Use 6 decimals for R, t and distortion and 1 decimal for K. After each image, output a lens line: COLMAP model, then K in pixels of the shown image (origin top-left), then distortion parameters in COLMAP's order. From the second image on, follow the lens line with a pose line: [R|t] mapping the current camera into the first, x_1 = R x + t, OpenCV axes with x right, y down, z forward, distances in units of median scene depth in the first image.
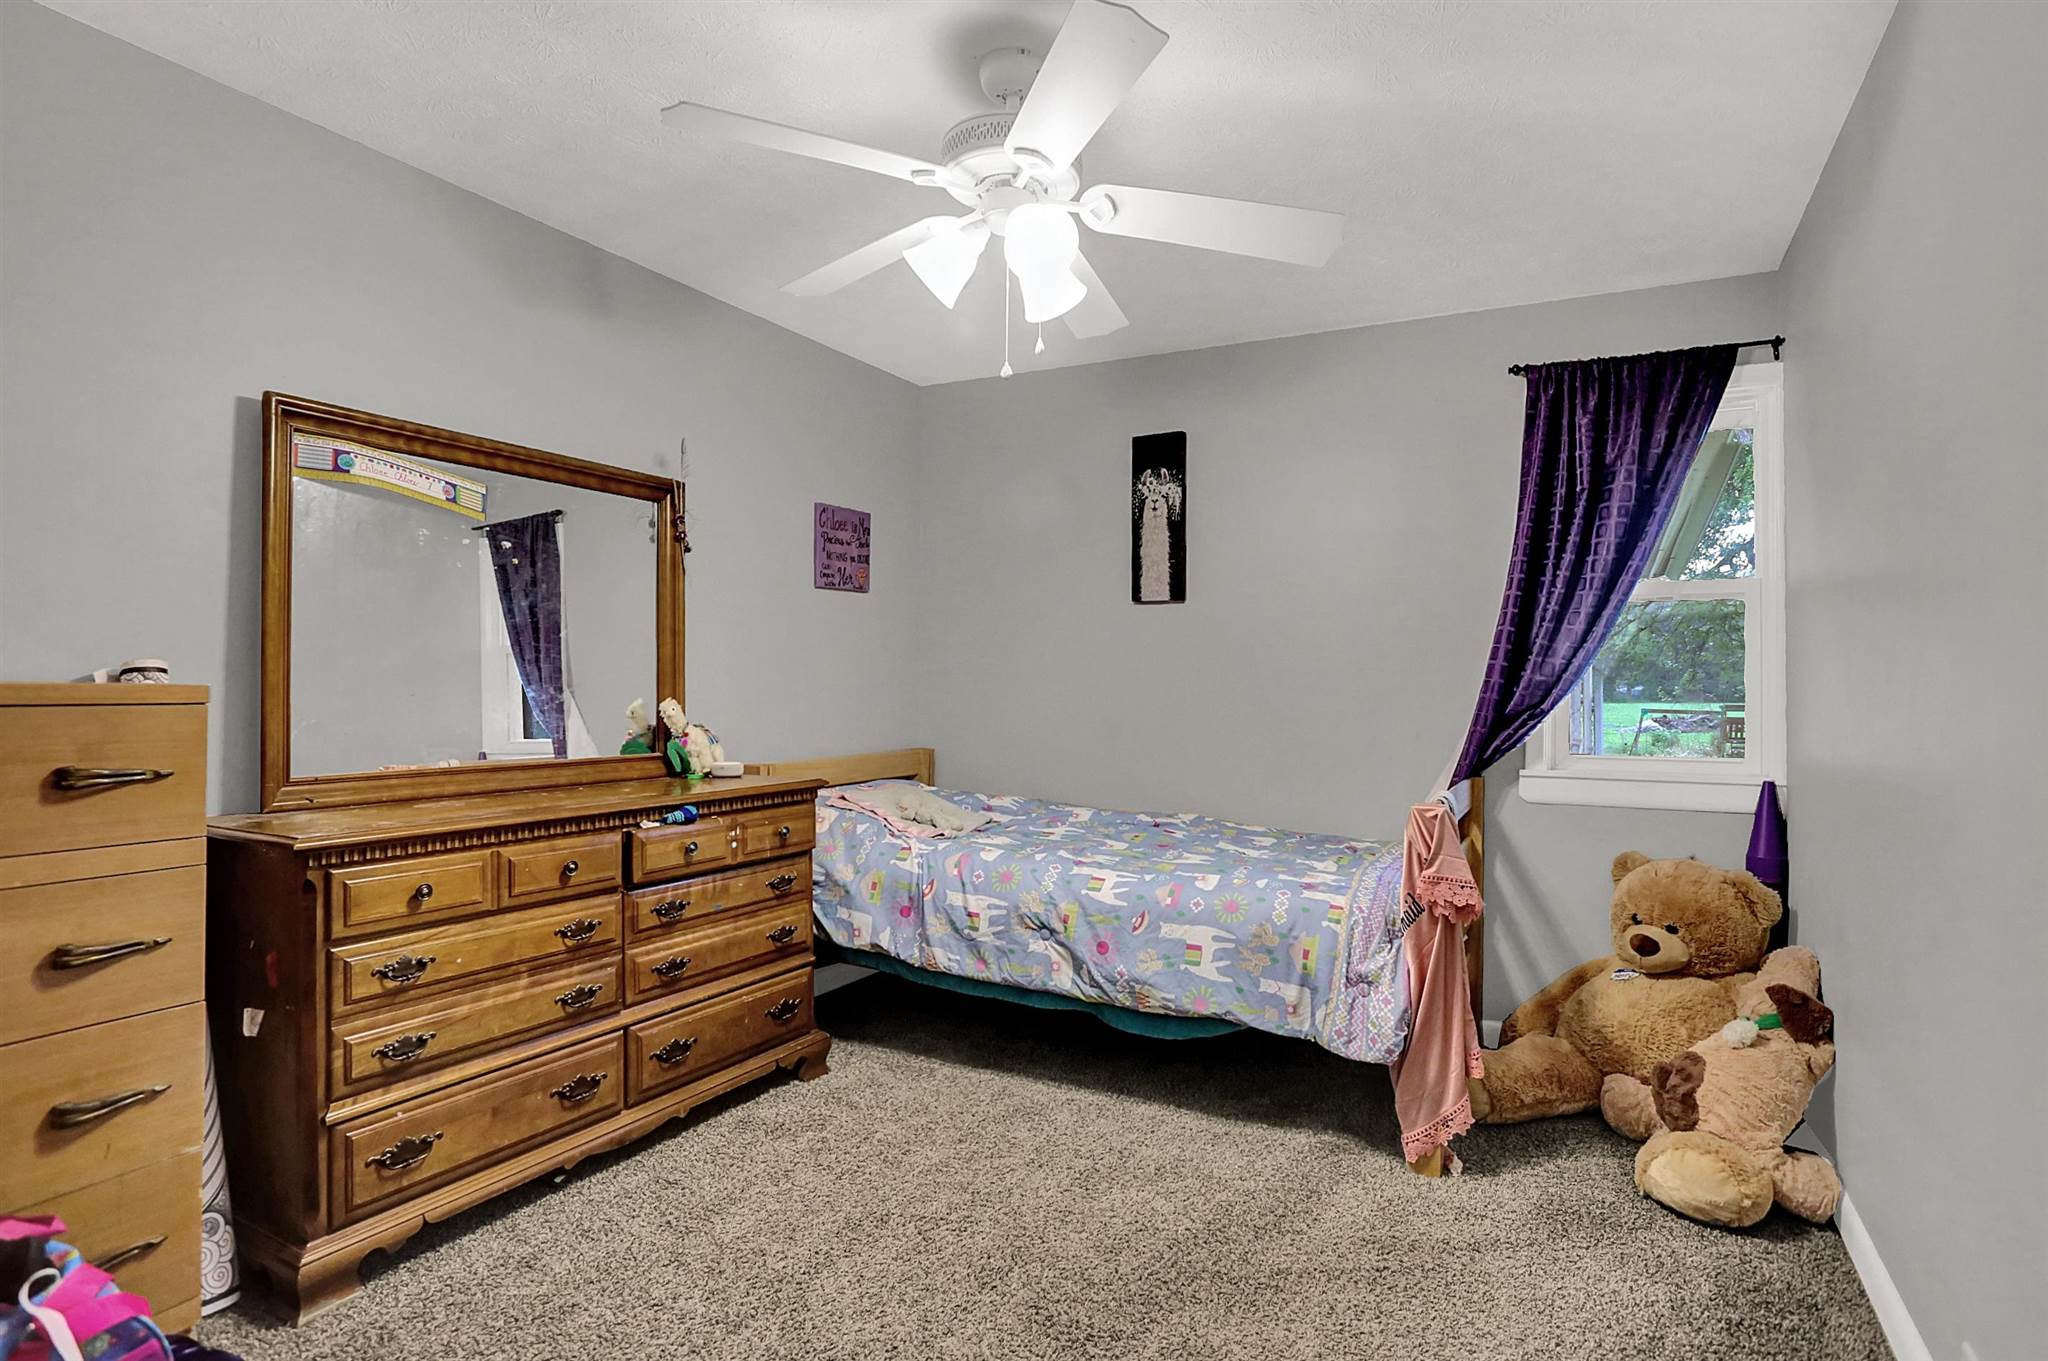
lens RADIAL K [[1027.6, 0, 1042.2], [0, 1027.6, 690.2], [0, 0, 1]] dist [-0.098075, 0.035975]
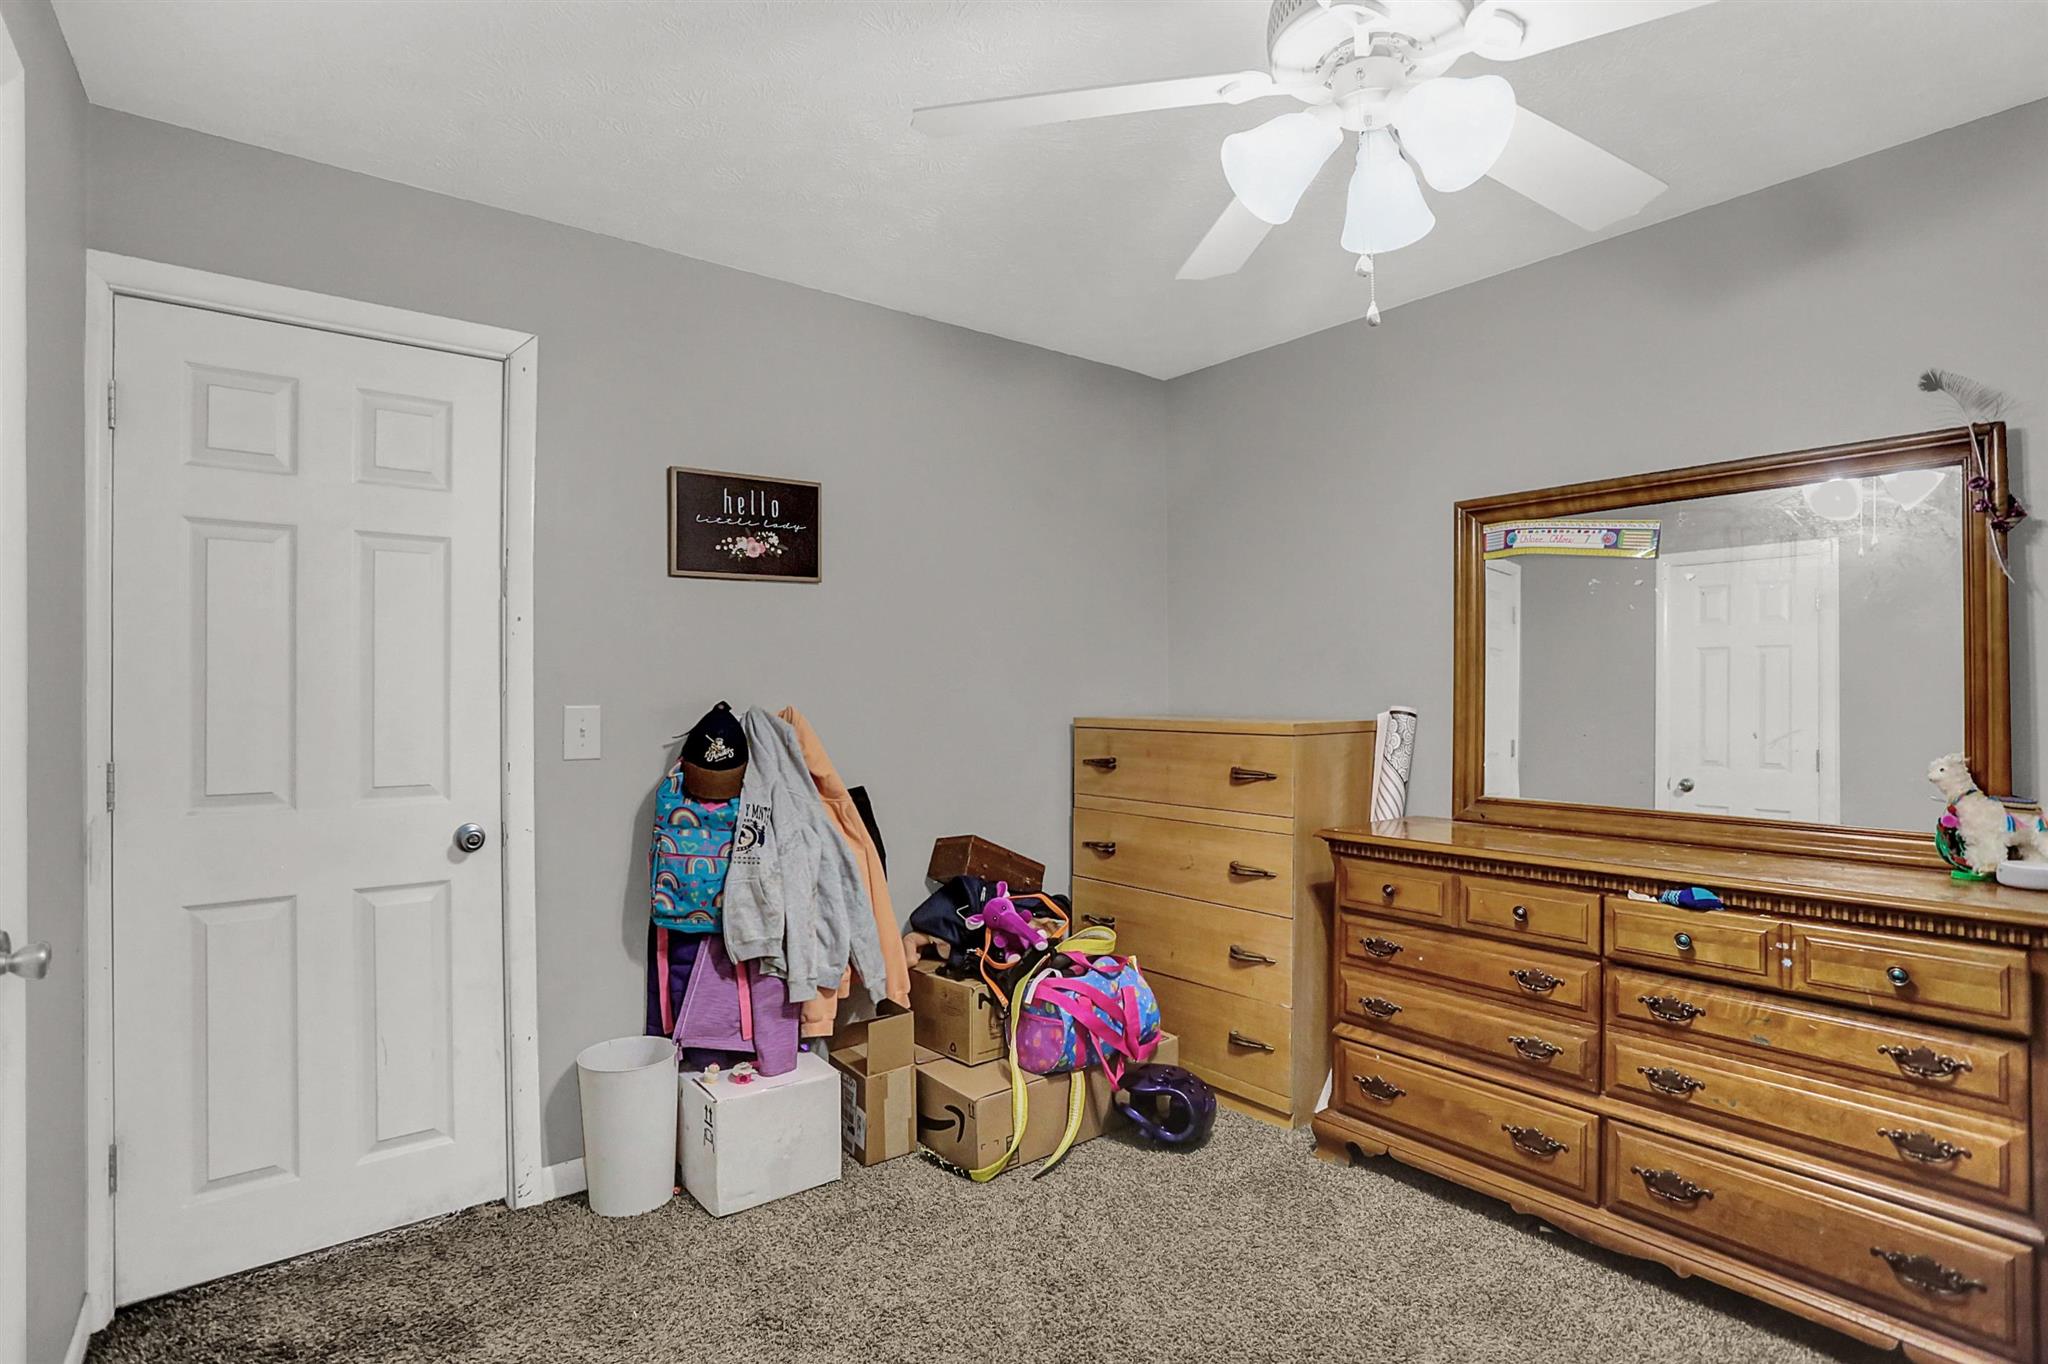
lens RADIAL K [[1027.6, 0, 1042.2], [0, 1027.6, 691.7], [0, 0, 1]] dist [-0.098075, 0.035975]
pose [[-0.404253, -0.007623, -0.914615, 0.609103], [-0.006225, 0.999965, -0.005582, -0.033716], [0.914626, 0.003437, -0.404286, 0.924030]]
